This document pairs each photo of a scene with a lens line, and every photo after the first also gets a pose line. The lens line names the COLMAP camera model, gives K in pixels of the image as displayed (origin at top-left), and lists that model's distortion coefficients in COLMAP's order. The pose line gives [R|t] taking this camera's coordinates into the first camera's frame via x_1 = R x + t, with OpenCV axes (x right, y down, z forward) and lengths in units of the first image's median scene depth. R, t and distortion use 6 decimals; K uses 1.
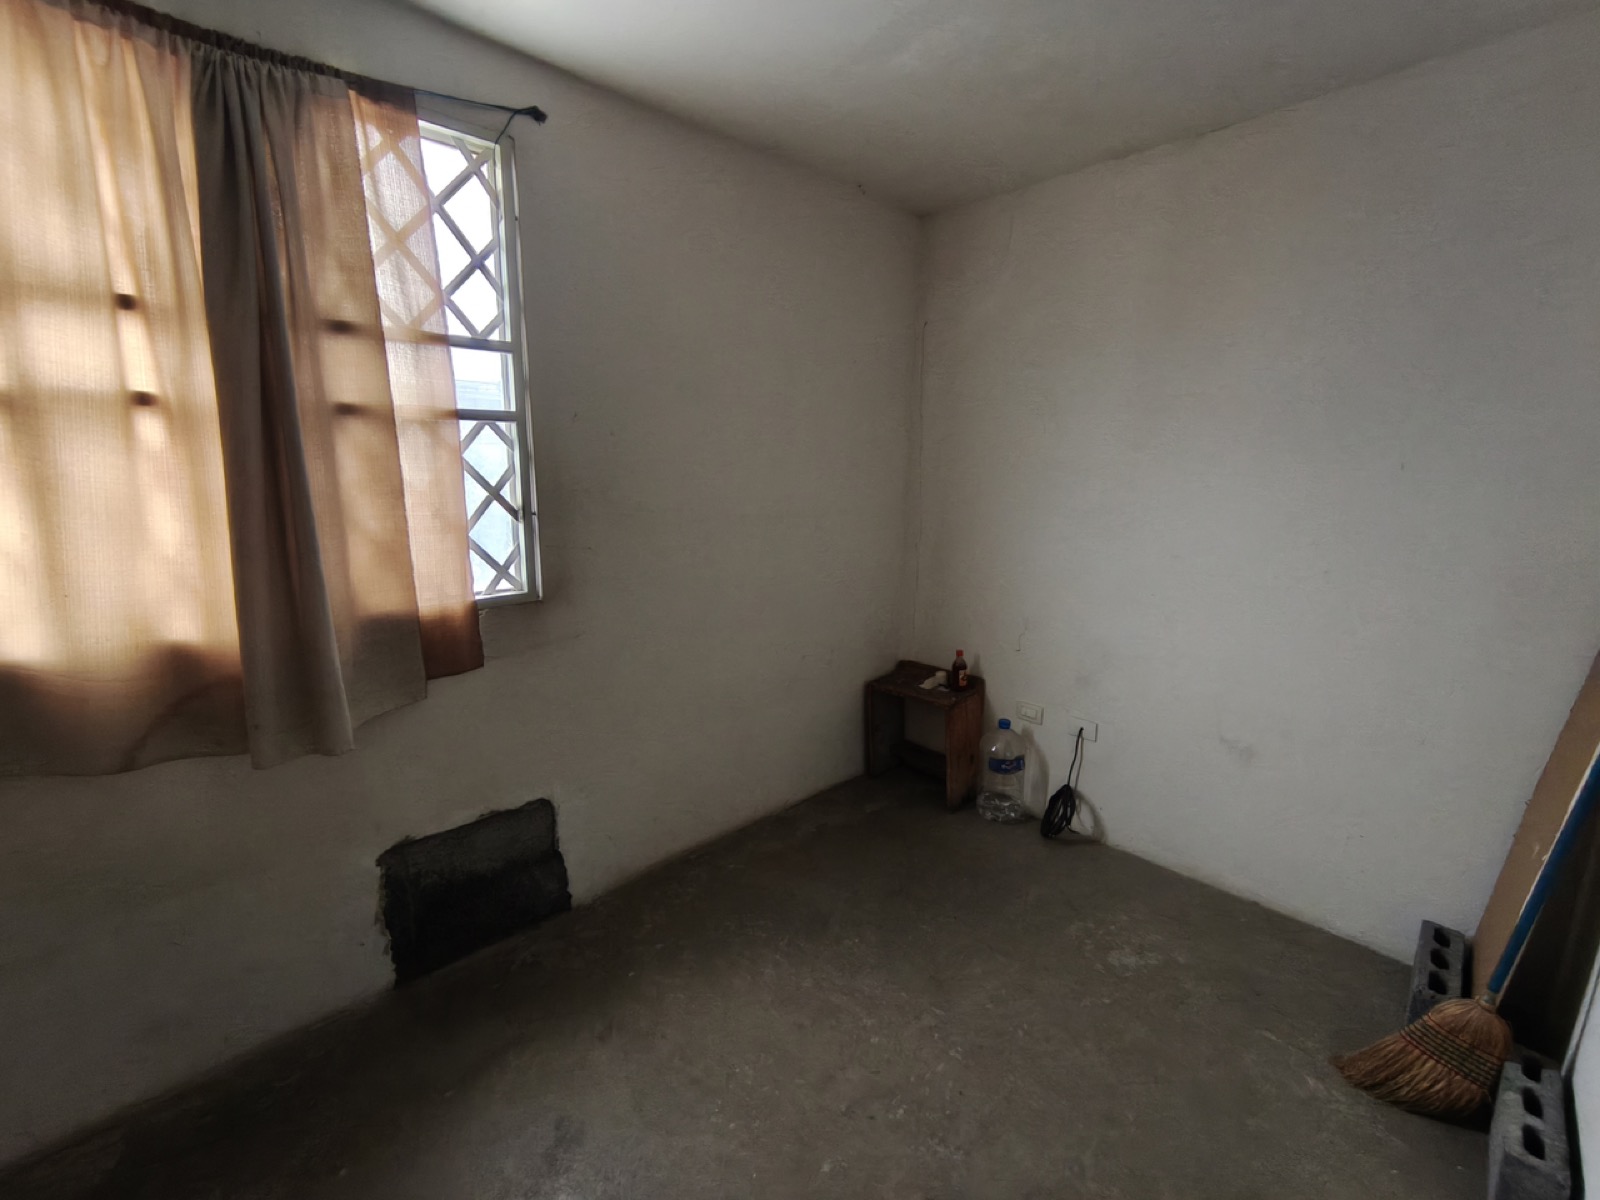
lens RADIAL K [[704.0, 0, 805.2], [0, 704.0, 601.7], [0, 0, 1]] dist [-0.008698, 0.007514]
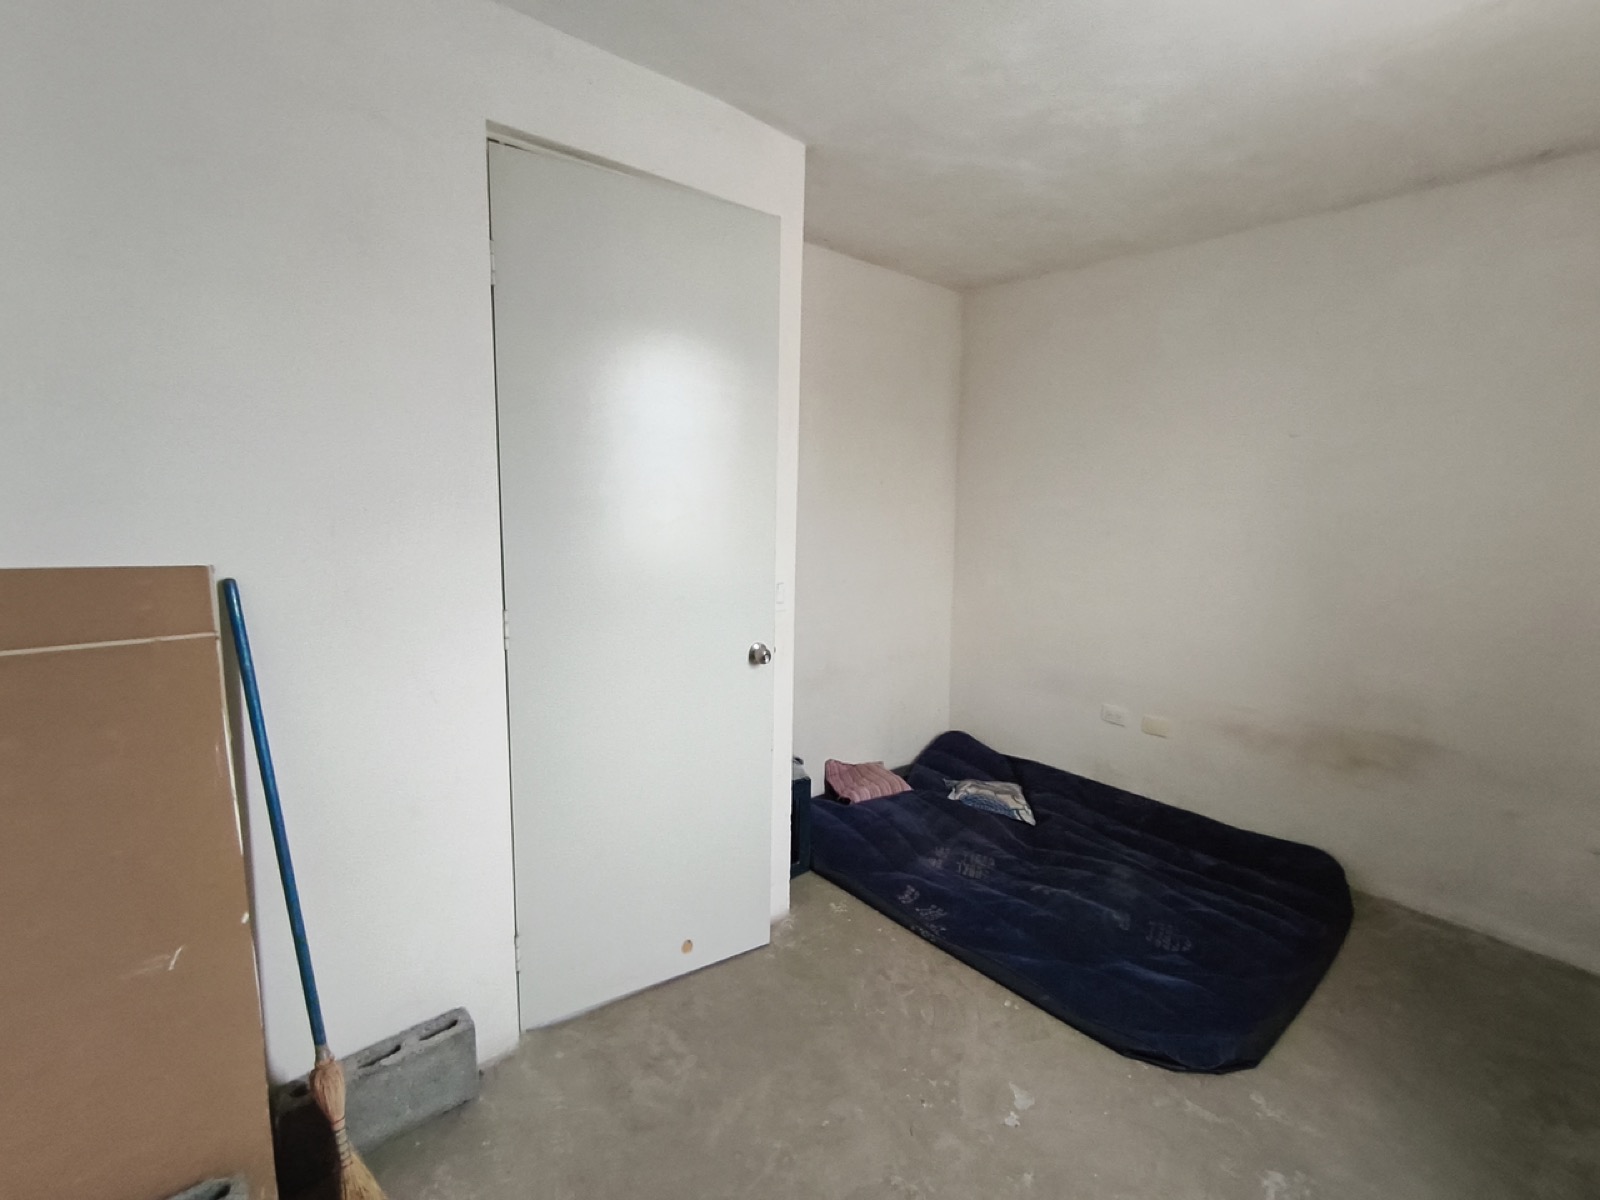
lens RADIAL K [[704.0, 0, 805.2], [0, 704.0, 601.7], [0, 0, 1]] dist [-0.008698, 0.007514]
pose [[-0.997774, -0.040328, 0.053106, 0.250931], [-0.019427, 0.937651, 0.347036, -0.251577], [-0.063790, 0.345232, -0.936347, 1.269202]]
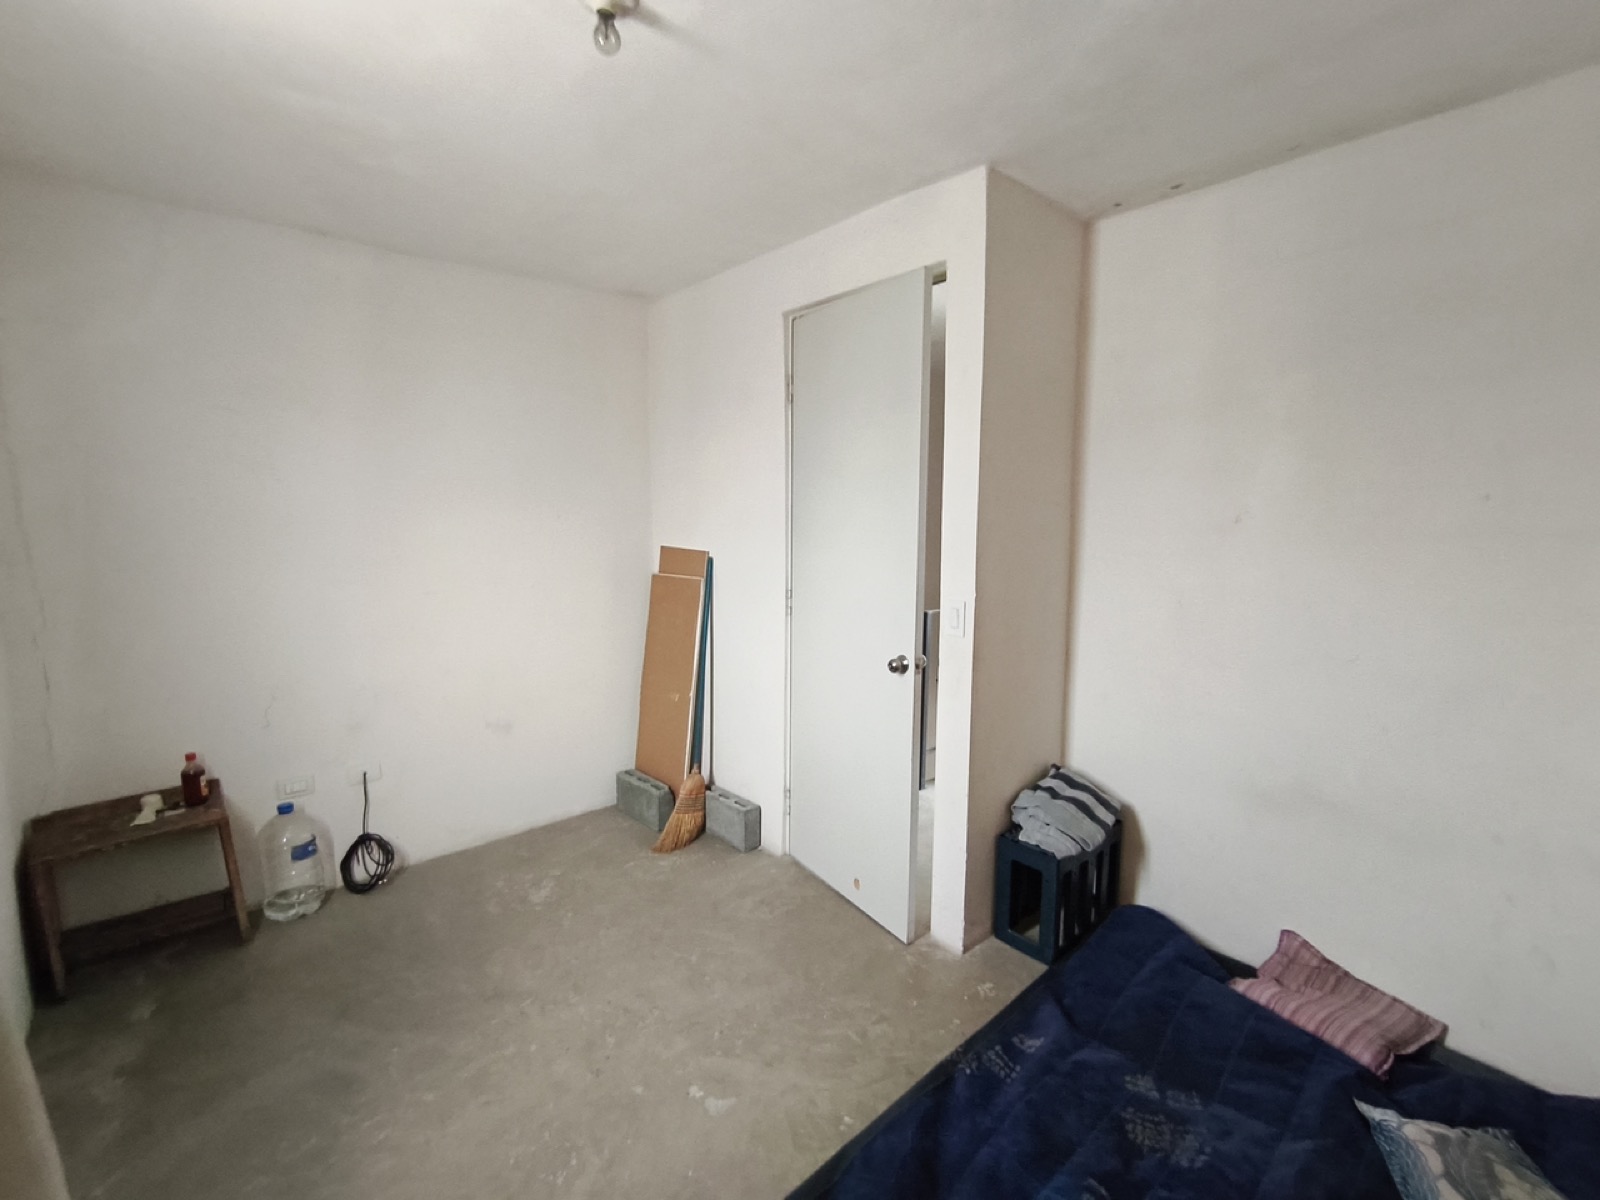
lens RADIAL K [[704.0, 0, 805.2], [0, 704.0, 601.7], [0, 0, 1]] dist [-0.008698, 0.007514]
pose [[0.040713, -0.136090, 0.989860, -0.790092], [0.204338, 0.970877, 0.125075, -0.085291], [-0.978053, 0.197174, 0.067335, 0.350718]]
